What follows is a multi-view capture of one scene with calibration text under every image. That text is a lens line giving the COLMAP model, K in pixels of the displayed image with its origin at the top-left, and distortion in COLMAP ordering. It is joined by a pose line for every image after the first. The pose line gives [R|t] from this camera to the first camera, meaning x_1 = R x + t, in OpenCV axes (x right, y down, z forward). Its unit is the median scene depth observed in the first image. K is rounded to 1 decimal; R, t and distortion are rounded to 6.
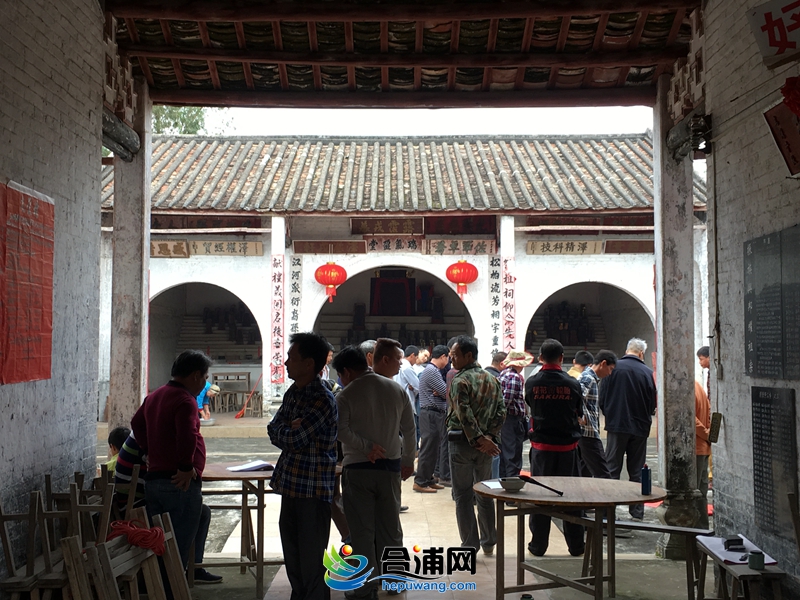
lens RADIAL K [[1030.8, 0, 405.6], [0, 1030.8, 248.8], [0, 0, 1]] dist [0.060427, 0.000000]
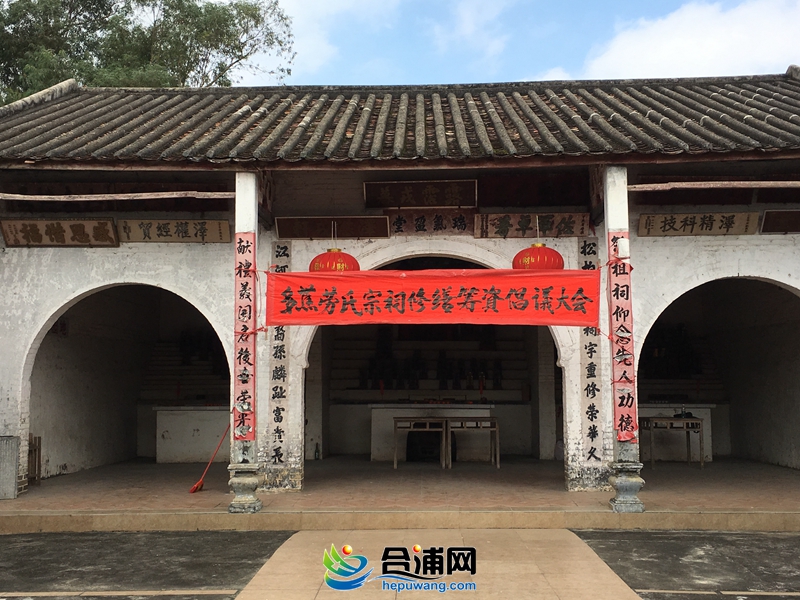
lens RADIAL K [[988.7, 0, 400.3], [0, 988.7, 295.3], [0, 0, 1]] dist [0.059632, 0.000000]
pose [[0.999250, -0.009282, -0.037588, -0.007872], [0.009533, 0.999933, 0.006503, 0.037125], [0.037525, -0.006857, 0.999272, 0.378203]]
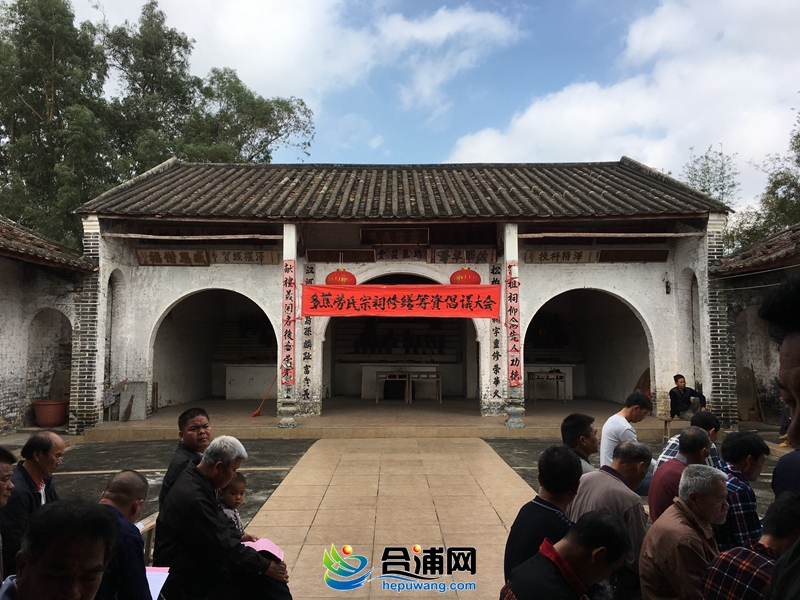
lens RADIAL K [[675.4, 0, 401.3], [0, 675.4, 292.2], [0, 0, 1]] dist [0.077800, -0.105373]
pose [[0.999990, 0.000278, -0.004450, -0.007974], [-0.000224, 0.999927, 0.012087, 0.027156], [0.004453, -0.012086, 0.999917, 0.299243]]
